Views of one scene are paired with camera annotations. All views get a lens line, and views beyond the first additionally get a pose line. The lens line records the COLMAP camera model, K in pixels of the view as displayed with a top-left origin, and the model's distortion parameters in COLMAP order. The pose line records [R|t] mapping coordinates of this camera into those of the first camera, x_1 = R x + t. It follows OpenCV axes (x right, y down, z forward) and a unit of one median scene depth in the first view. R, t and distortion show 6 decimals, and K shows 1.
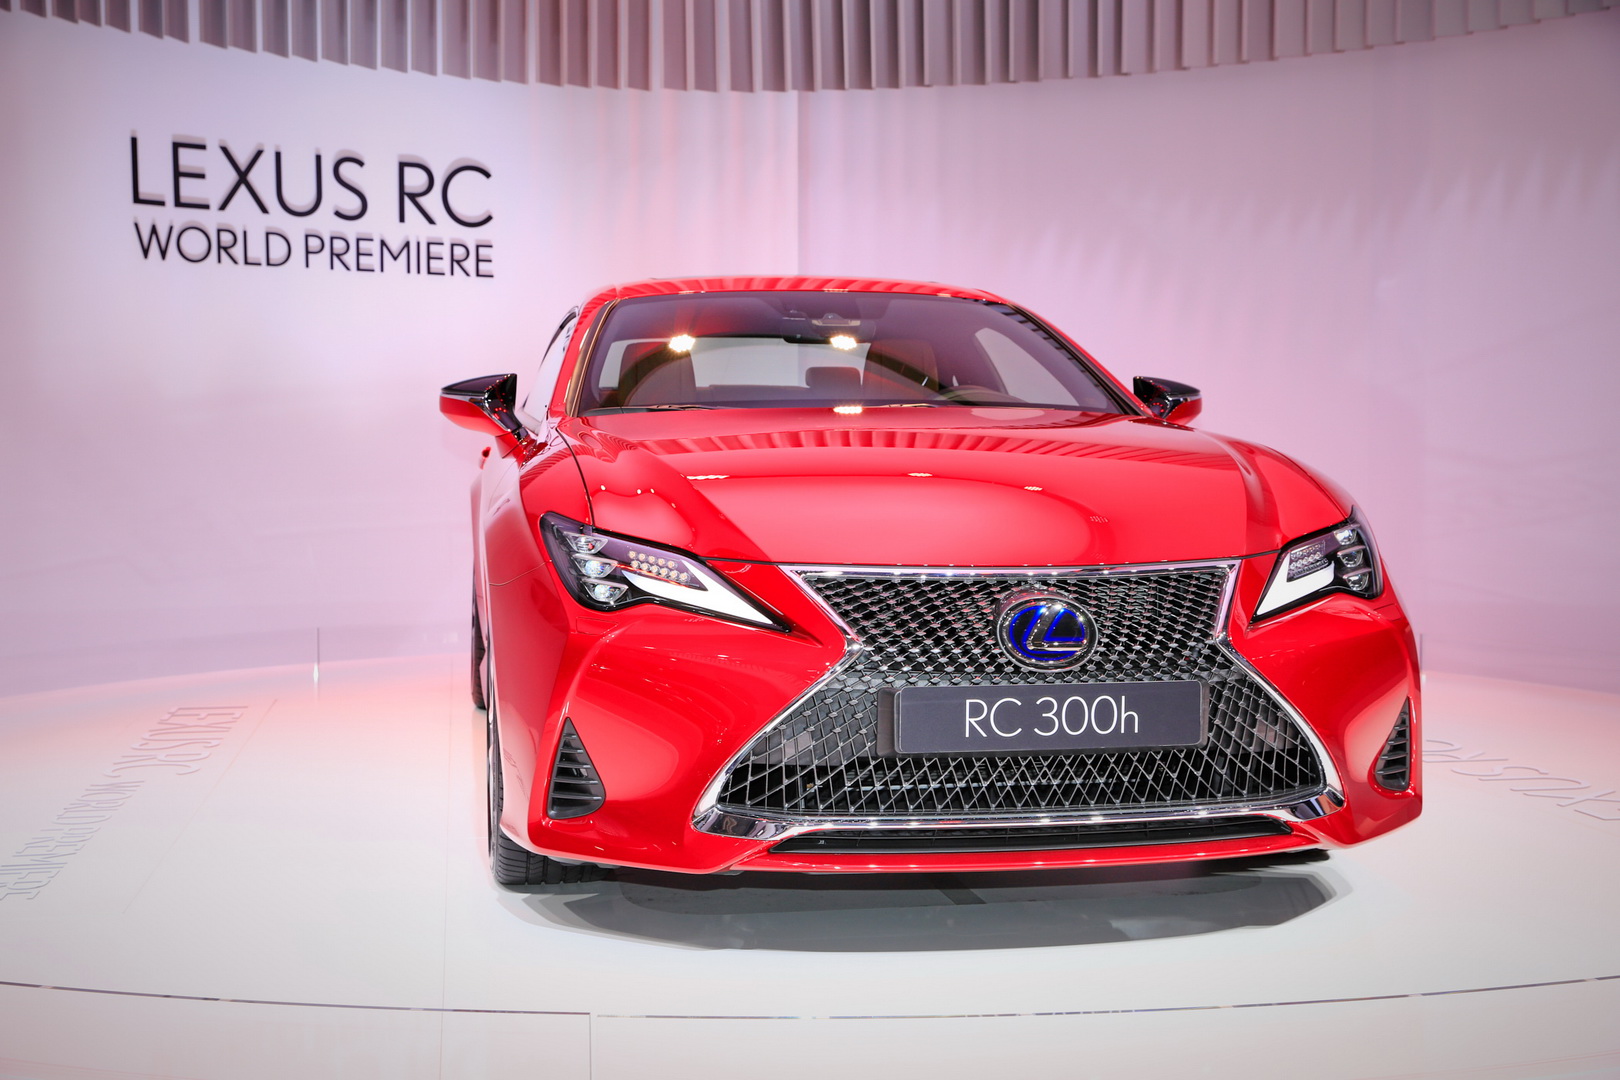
lens RADIAL K [[2017.8, 0, 810.7], [0, 2017.8, 548.0], [0, 0, 1]] dist [0.075595, 0.150321]
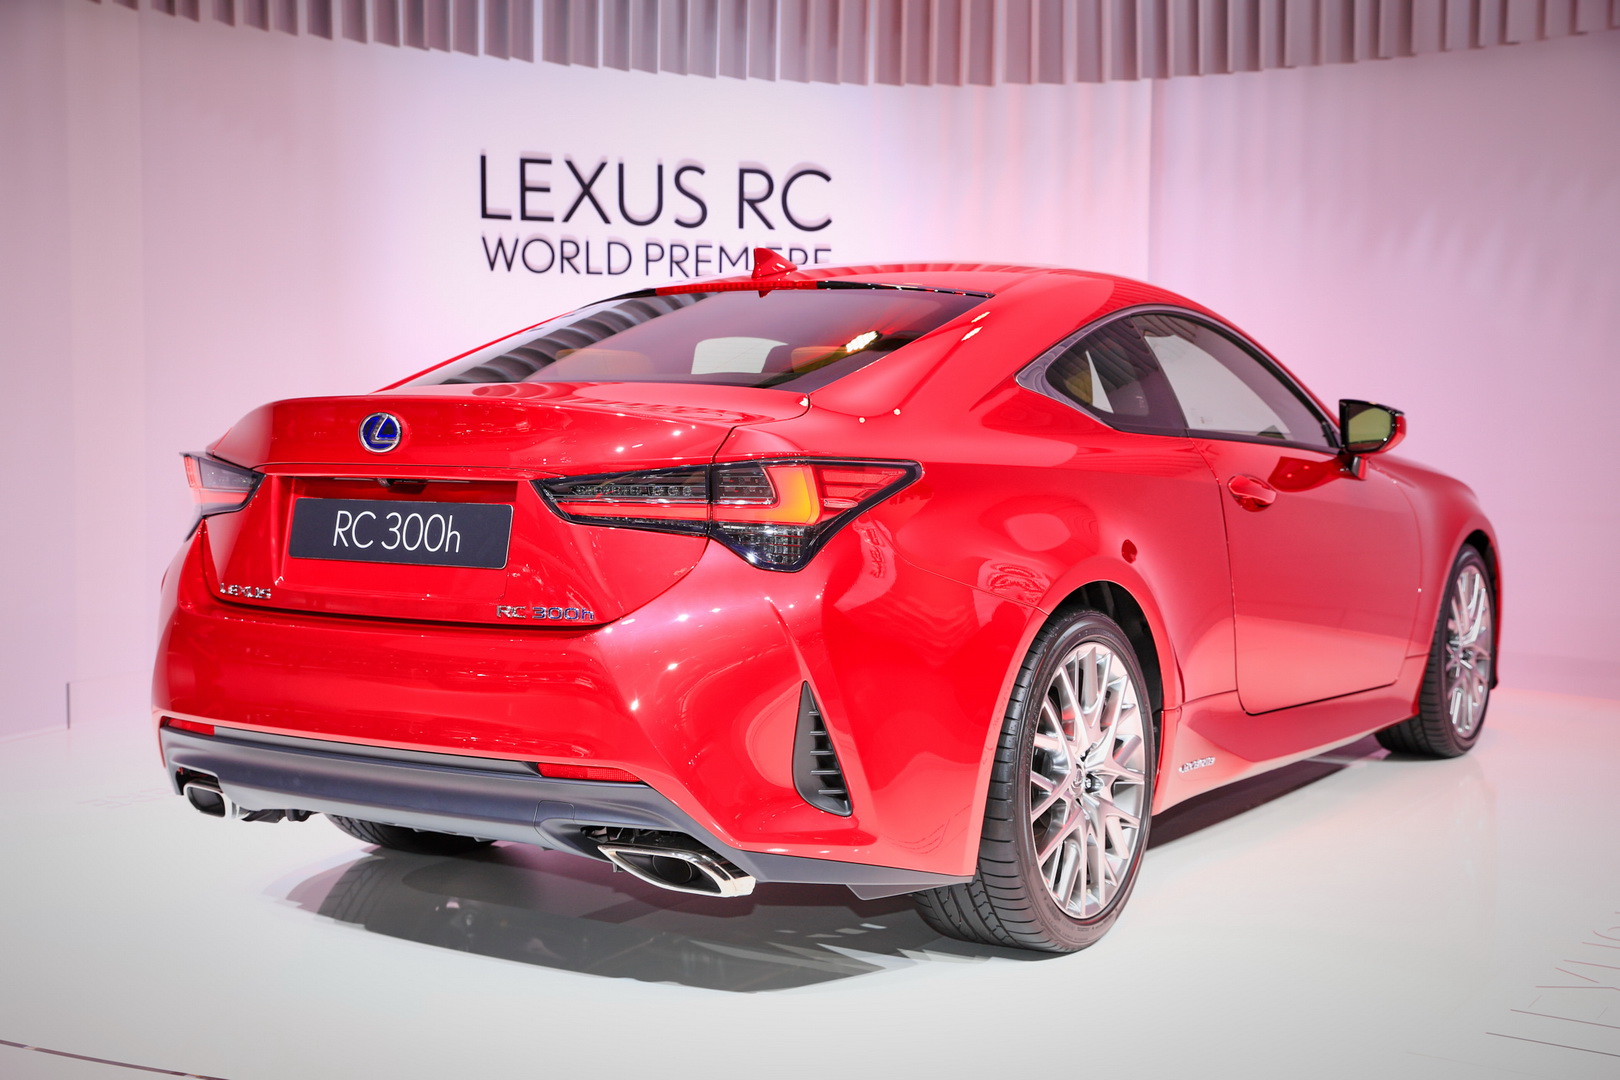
lens RADIAL K [[2017.8, 0, 810.7], [0, 2017.8, 548.0], [0, 0, 1]] dist [0.075595, 0.150321]
pose [[0.964985, 0.021132, -0.261451, 0.100078], [-0.019368, 0.999769, 0.009322, -0.011983], [0.261588, -0.003932, 0.965172, 0.039040]]
